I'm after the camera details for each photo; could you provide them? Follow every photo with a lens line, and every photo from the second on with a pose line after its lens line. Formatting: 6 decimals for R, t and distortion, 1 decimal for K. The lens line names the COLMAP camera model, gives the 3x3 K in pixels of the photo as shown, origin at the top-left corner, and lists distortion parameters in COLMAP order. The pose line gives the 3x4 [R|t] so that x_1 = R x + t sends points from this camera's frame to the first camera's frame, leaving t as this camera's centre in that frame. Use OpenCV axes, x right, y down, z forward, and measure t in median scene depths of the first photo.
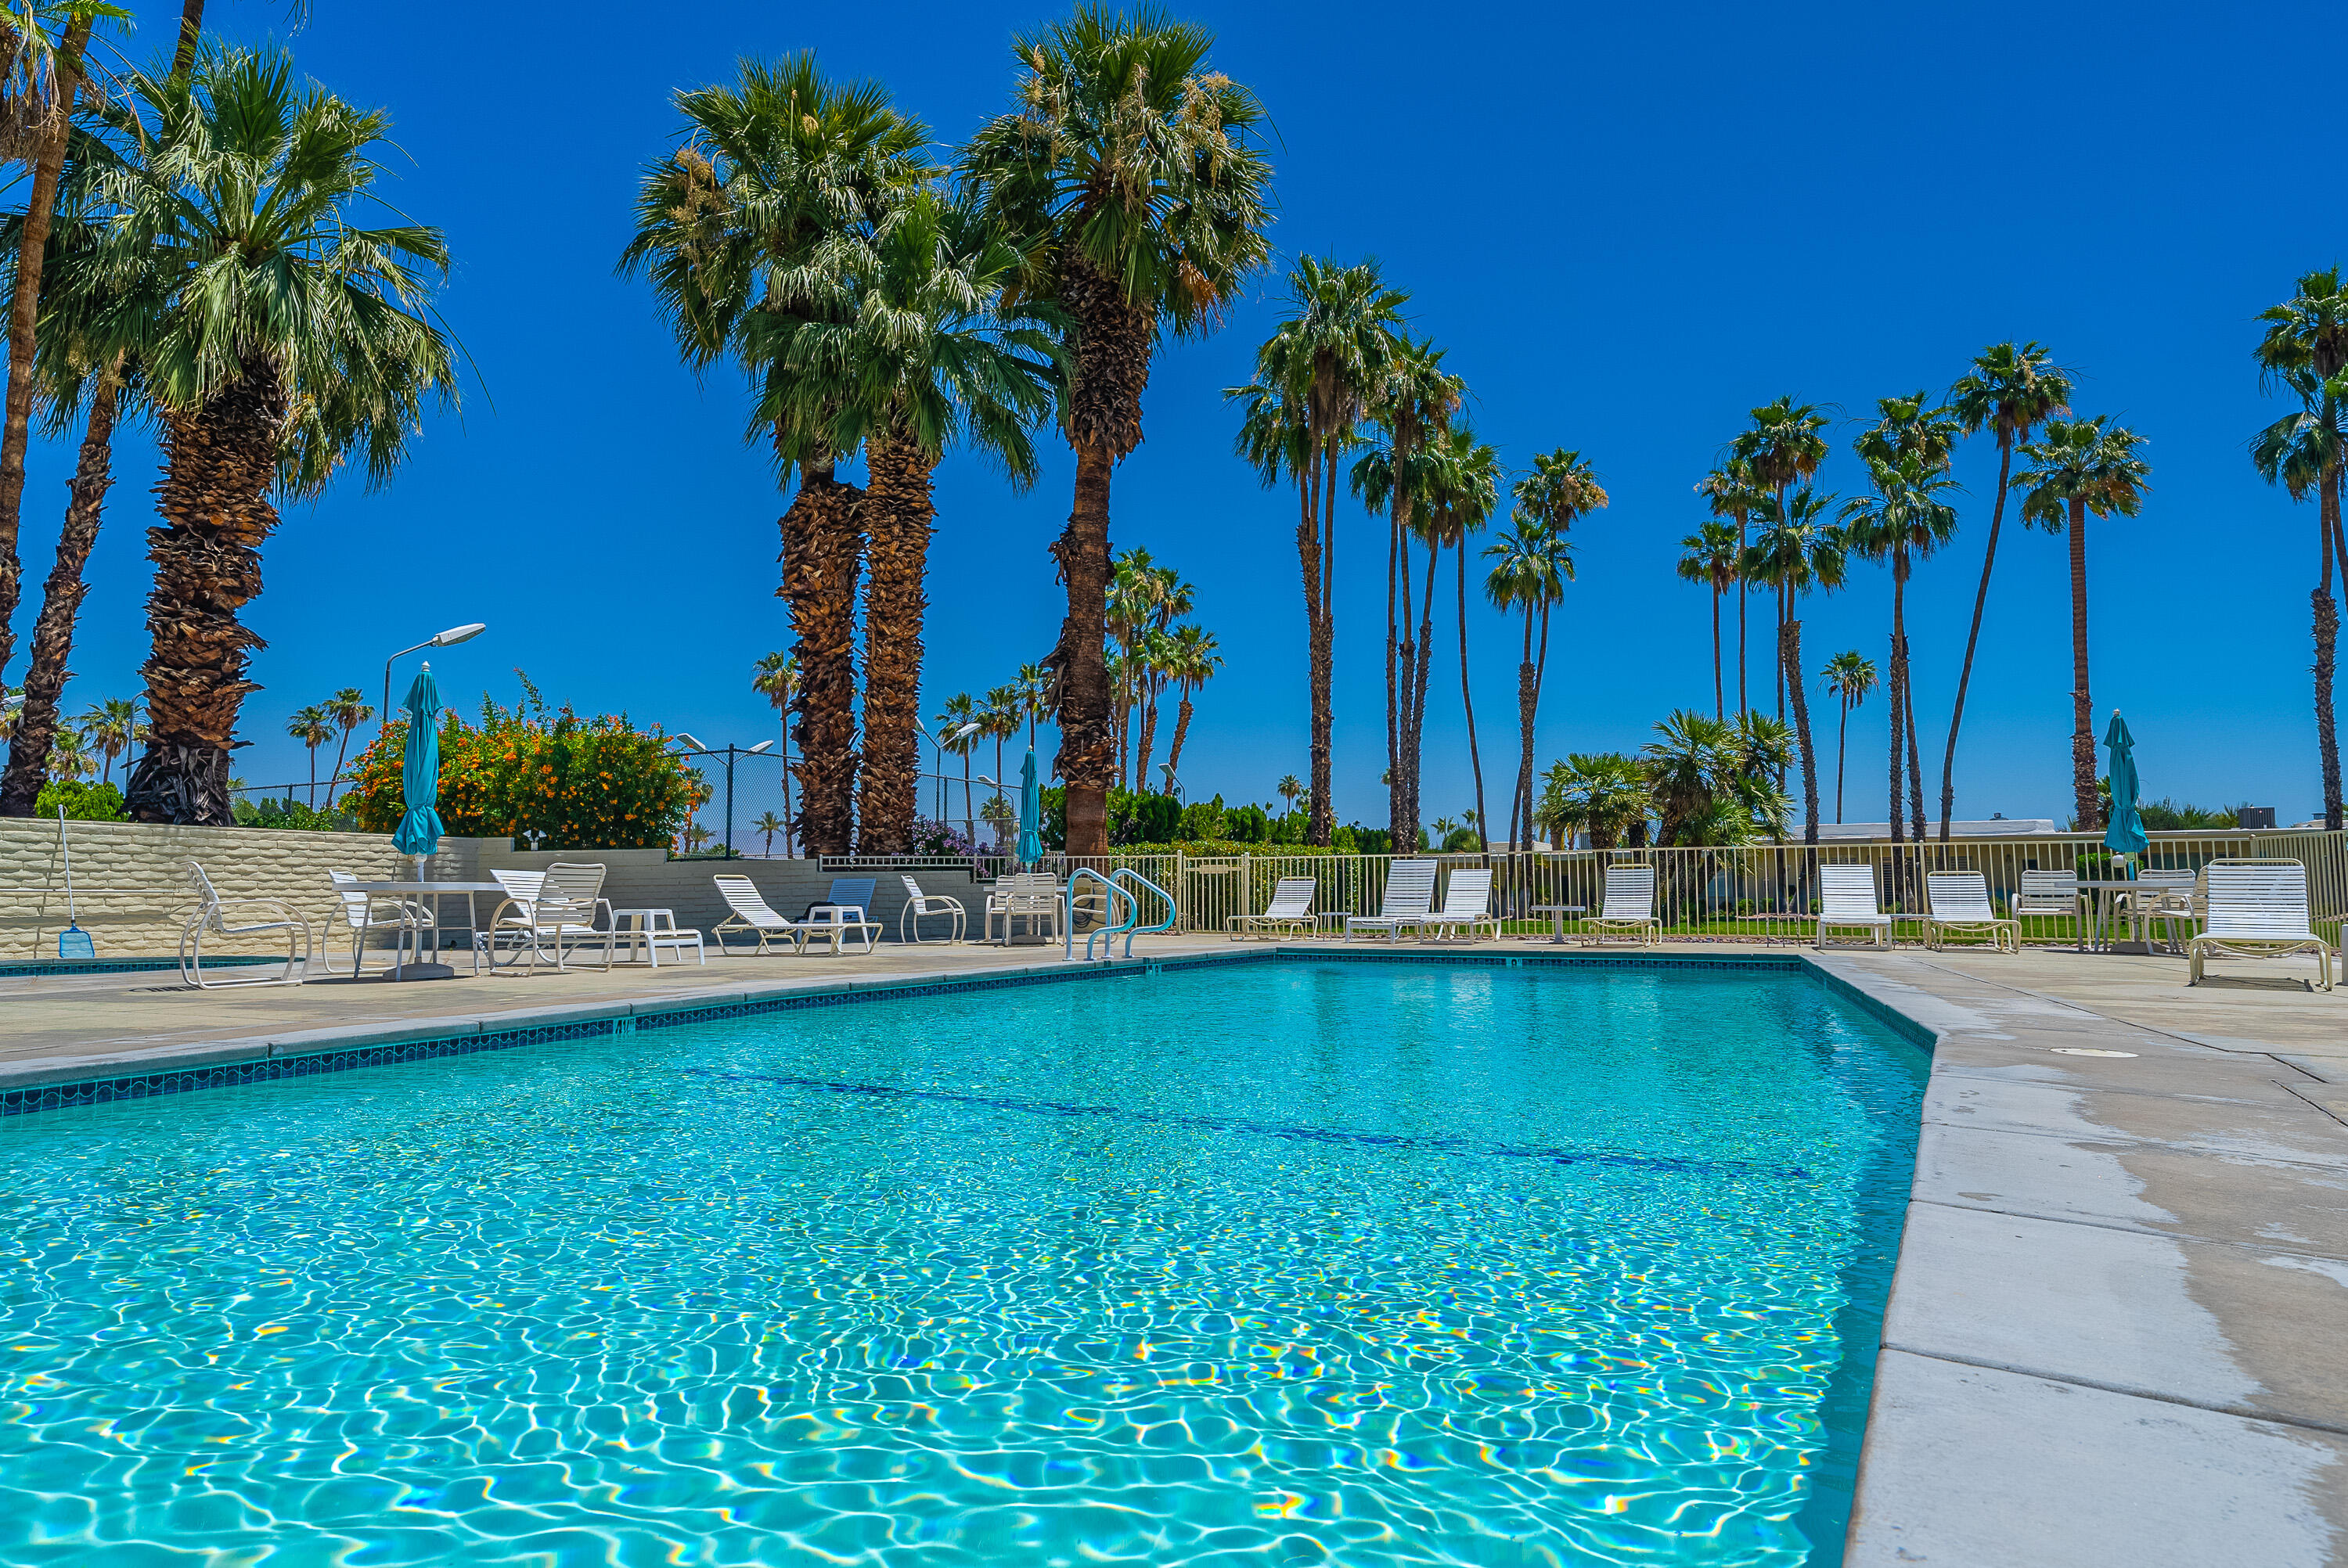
lens RADIAL K [[1289.6, 0, 1174.0], [0, 1289.6, 784.0], [0, 0, 1]] dist [0.003233, -0.000636]
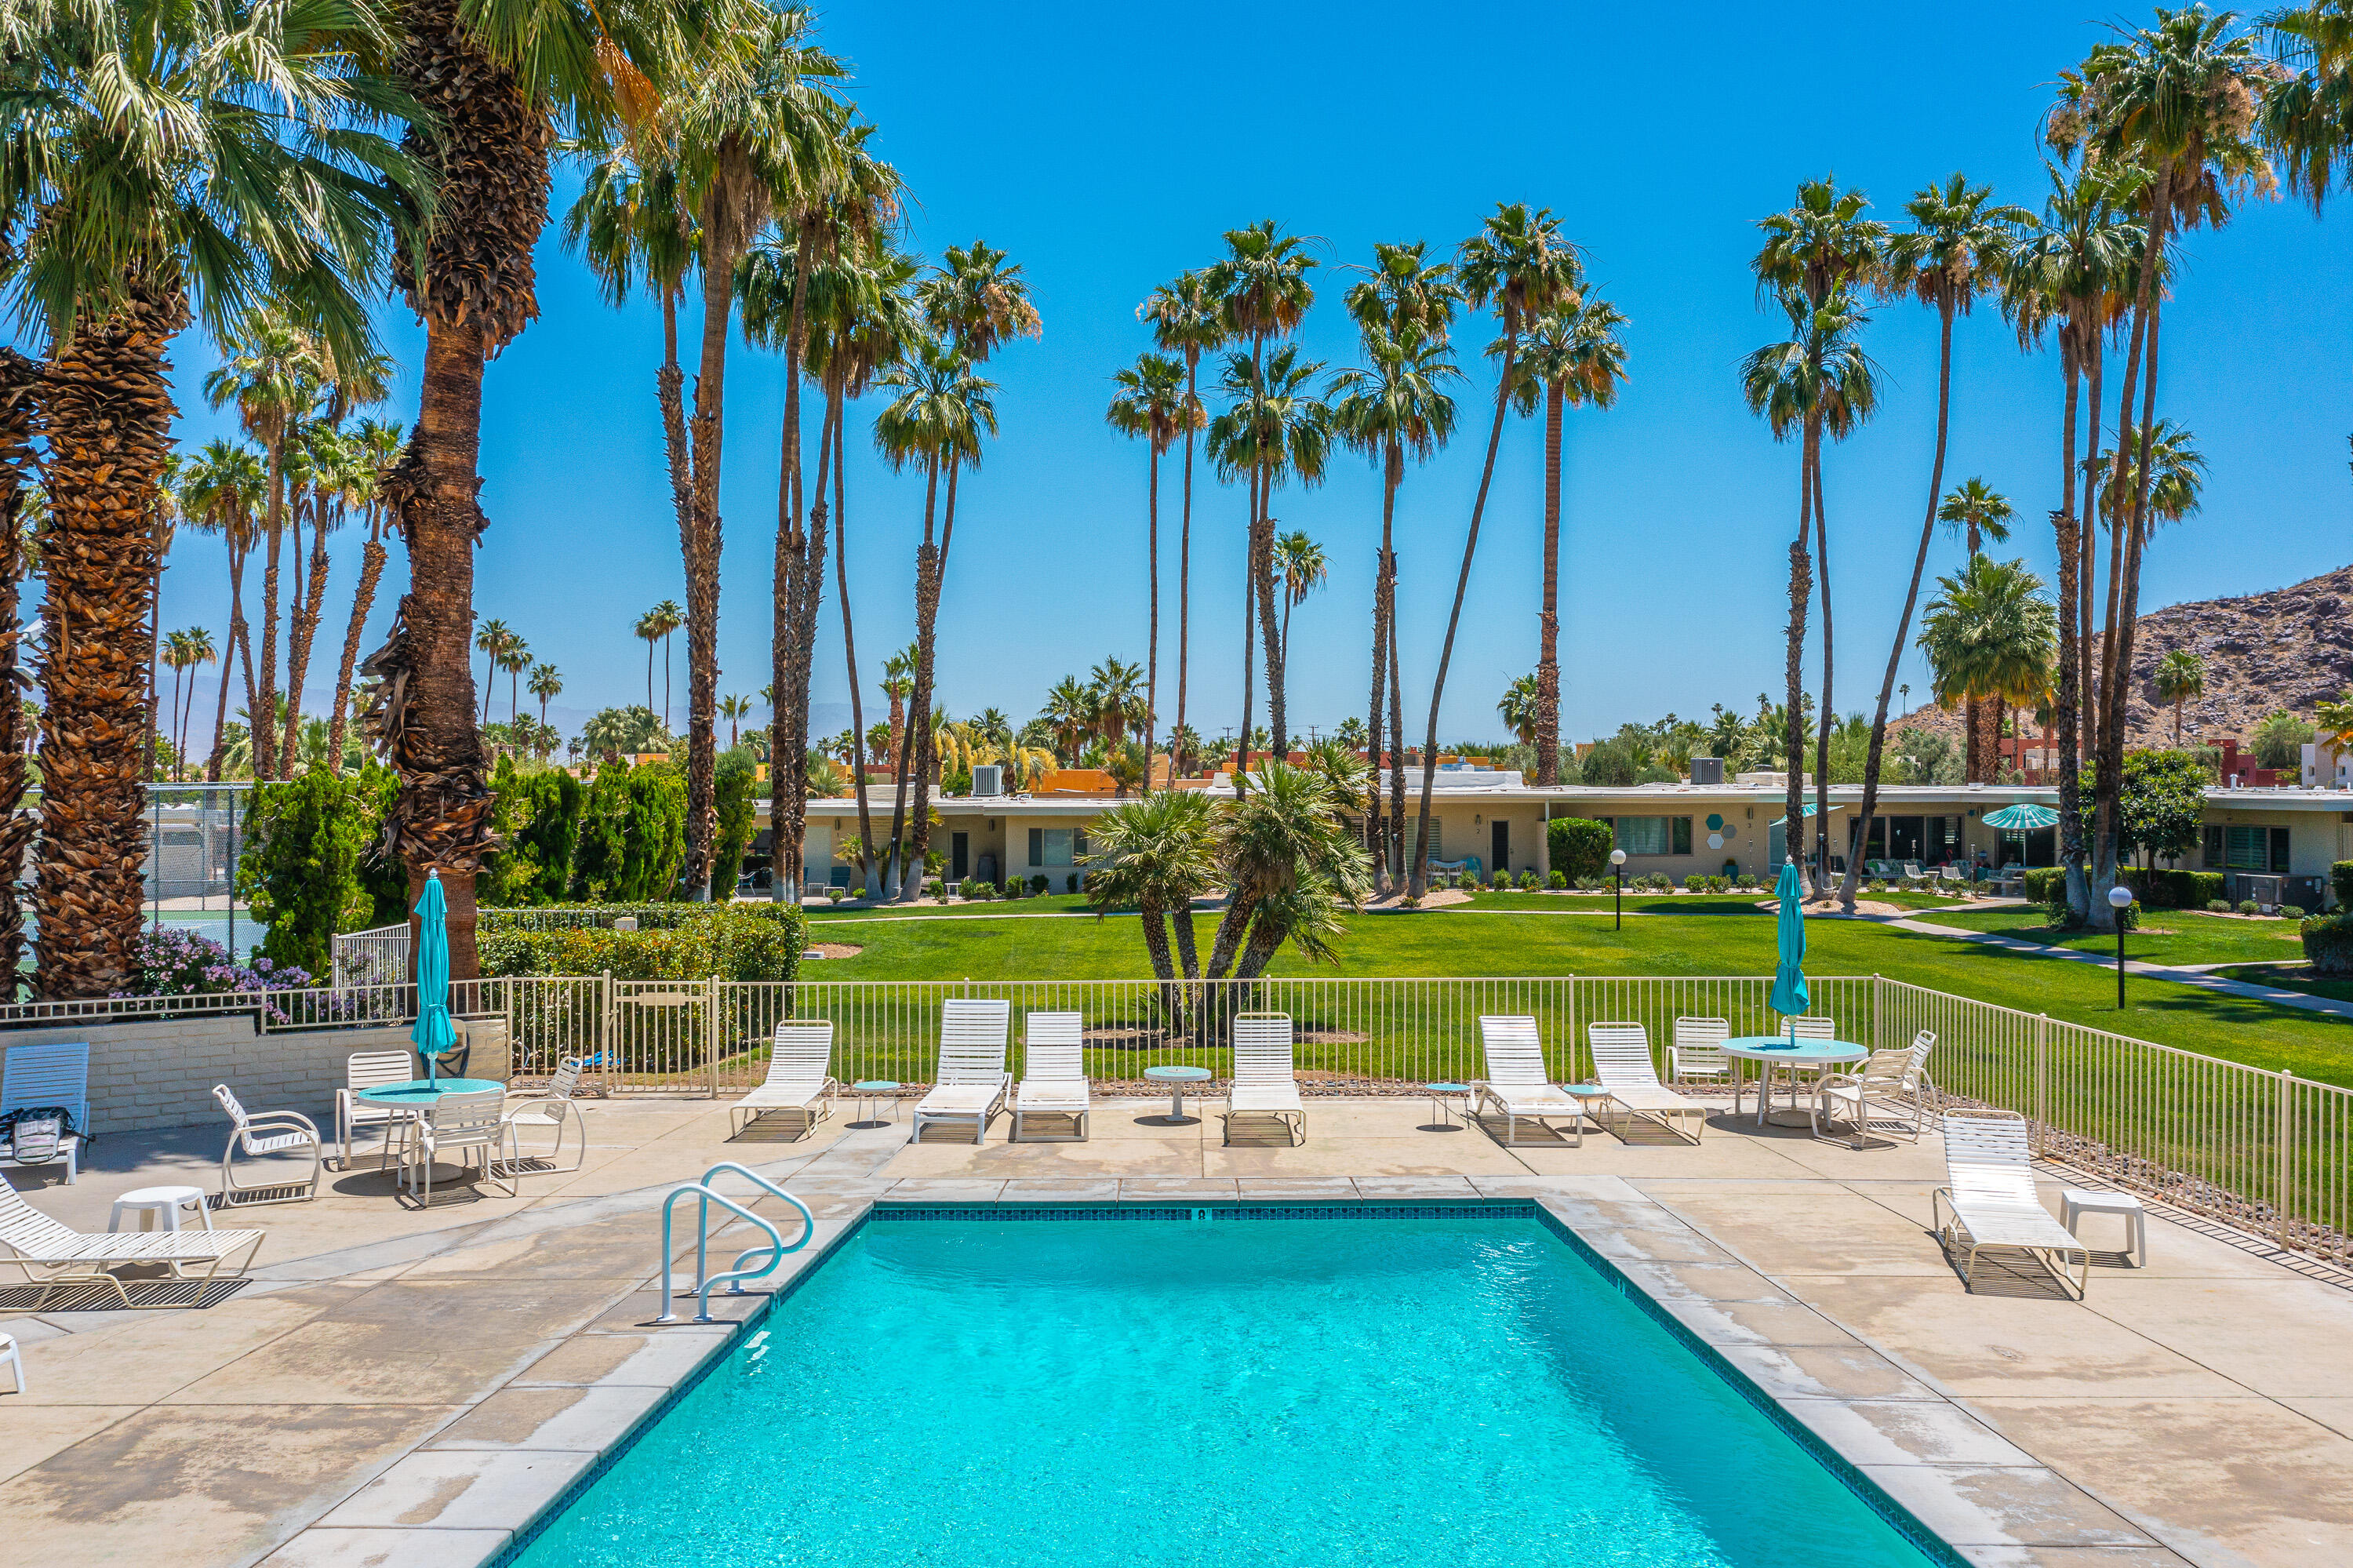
lens RADIAL K [[1864.4, 0, 1176.5], [0, 1864.4, 784.0], [0, 0, 1]] dist [-0.009527, 0.003062]
pose [[0.897489, 0.001871, 0.441032, -0.077708], [-0.040563, 0.996103, 0.078317, -0.065612], [-0.439167, -0.088178, 0.894068, 0.009975]]
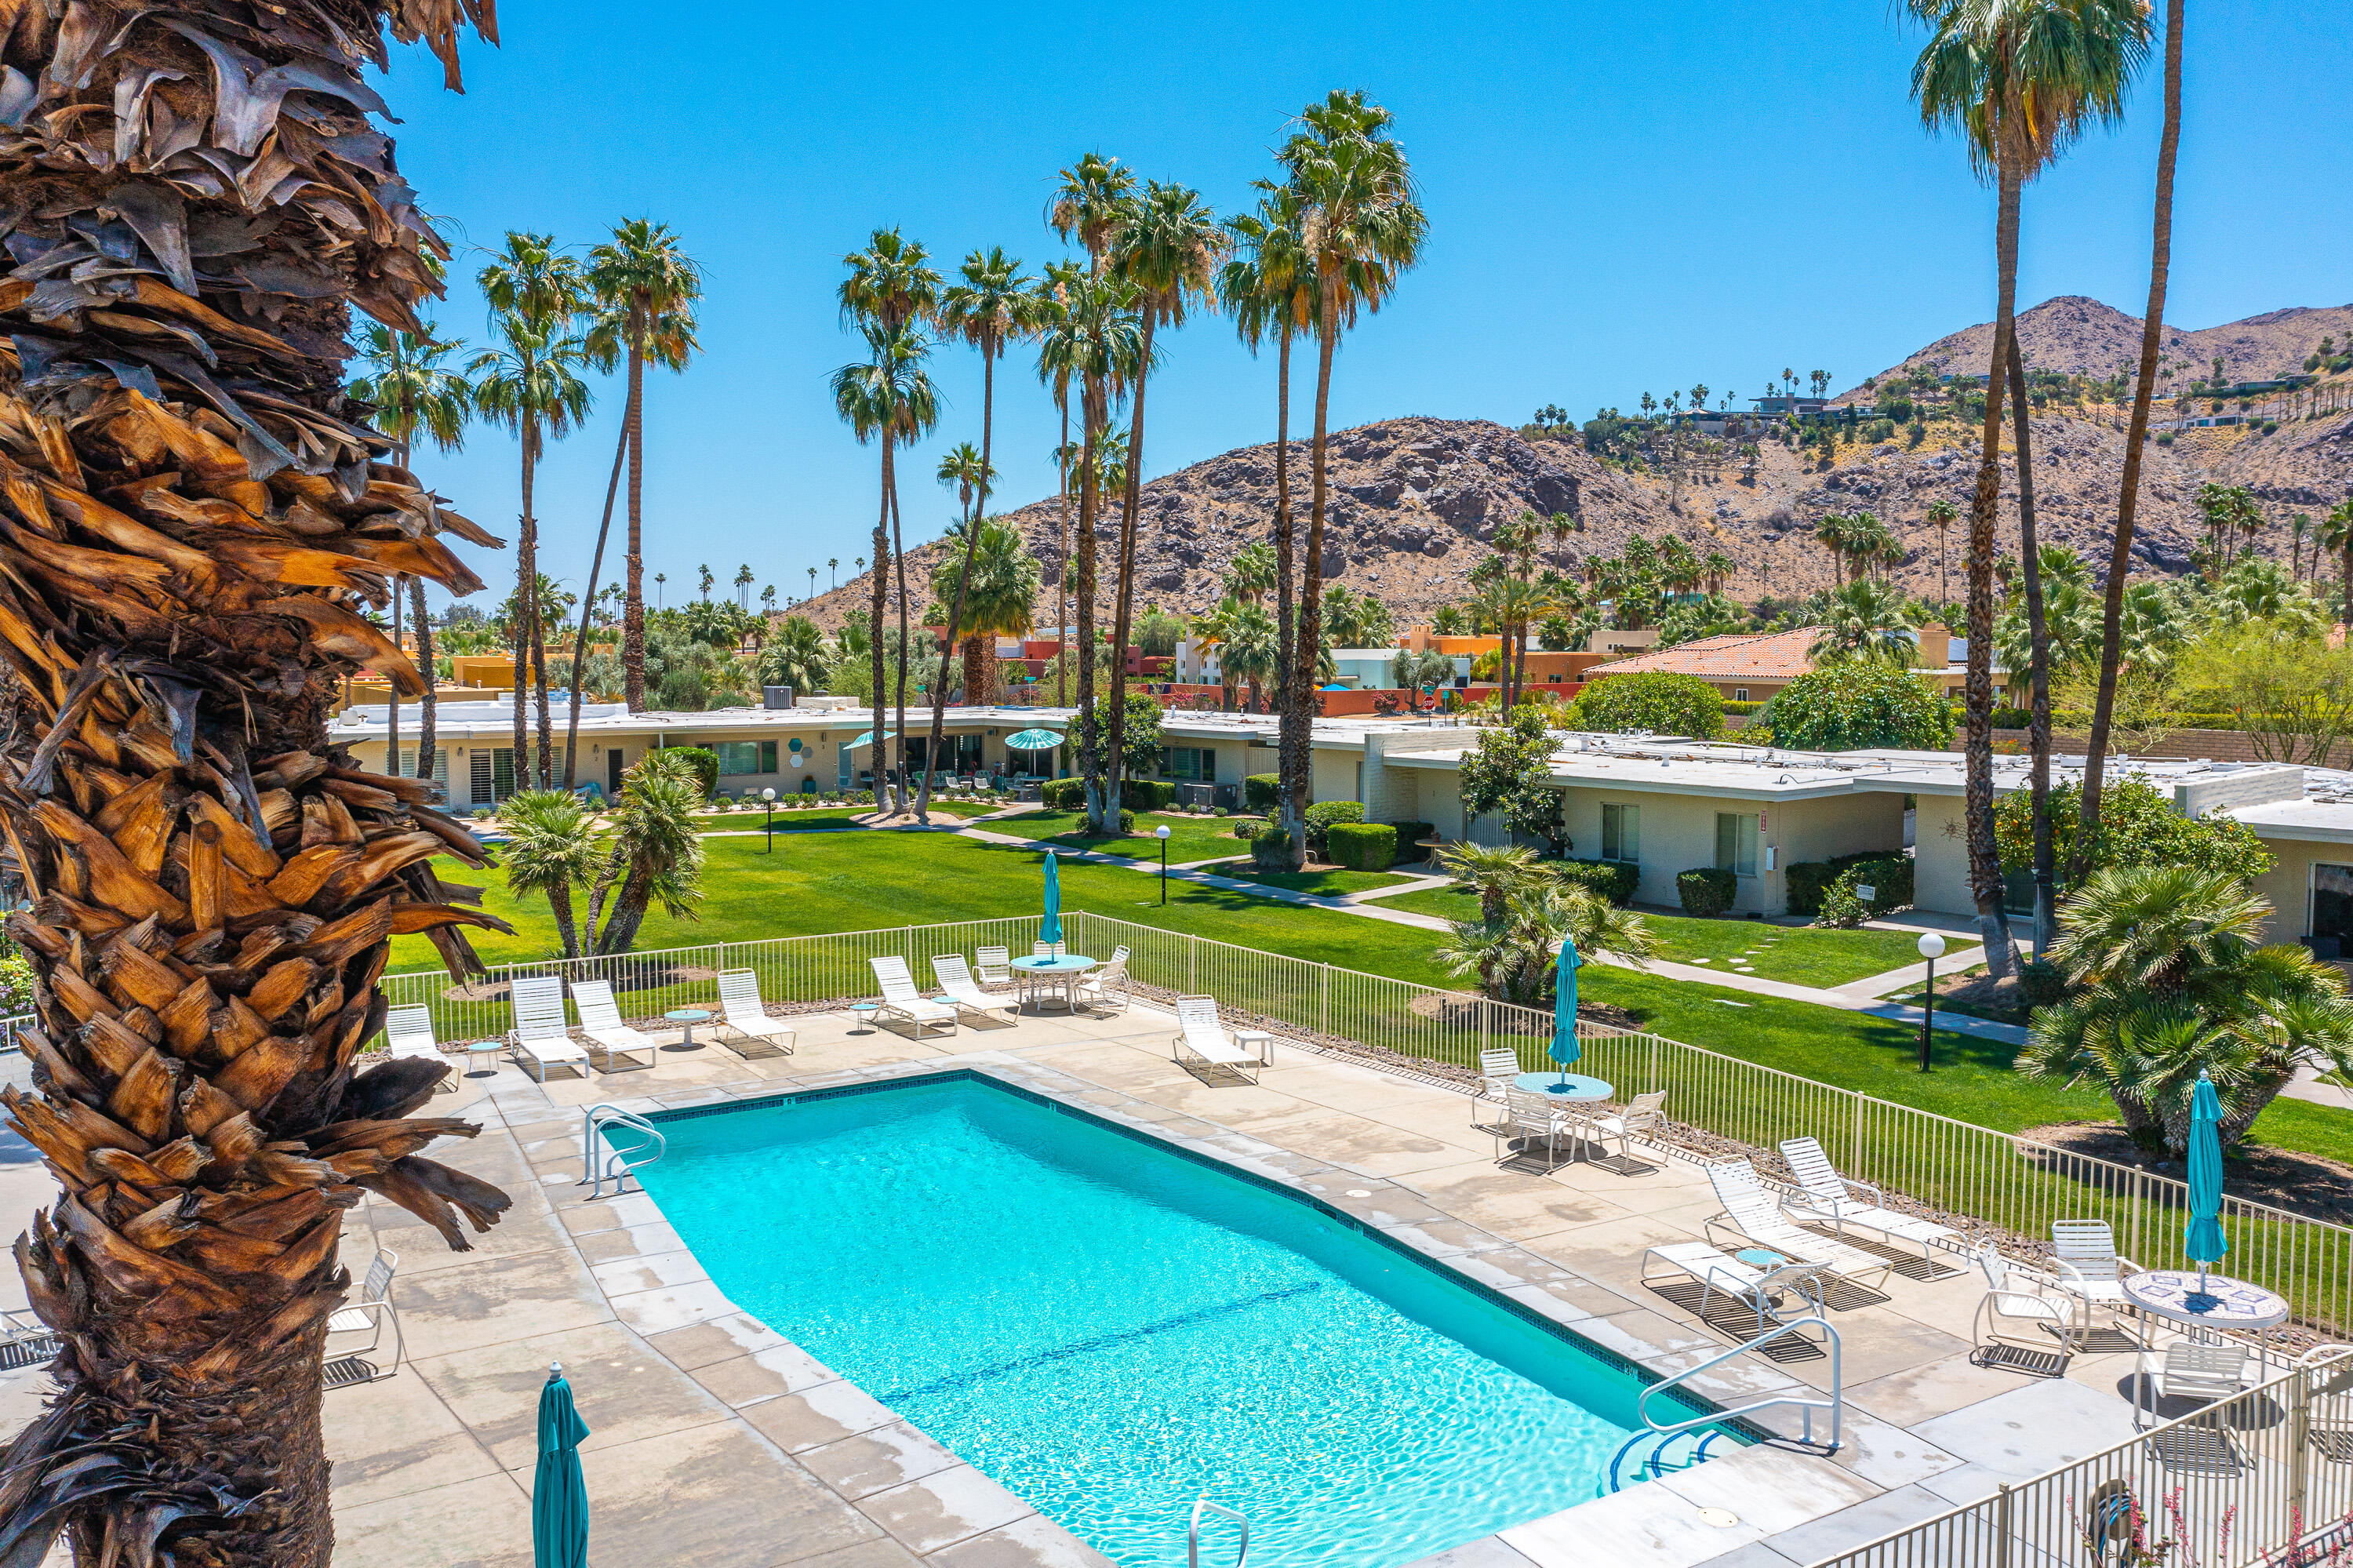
lens RADIAL K [[1864.4, 0, 1176.5], [0, 1864.4, 784.0], [0, 0, 1]] dist [-0.009527, 0.003062]
pose [[0.525004, -0.061719, 0.848859, -0.365252], [-0.076205, 0.989952, 0.119110, -0.140757], [-0.847682, -0.127221, 0.515025, -0.084678]]
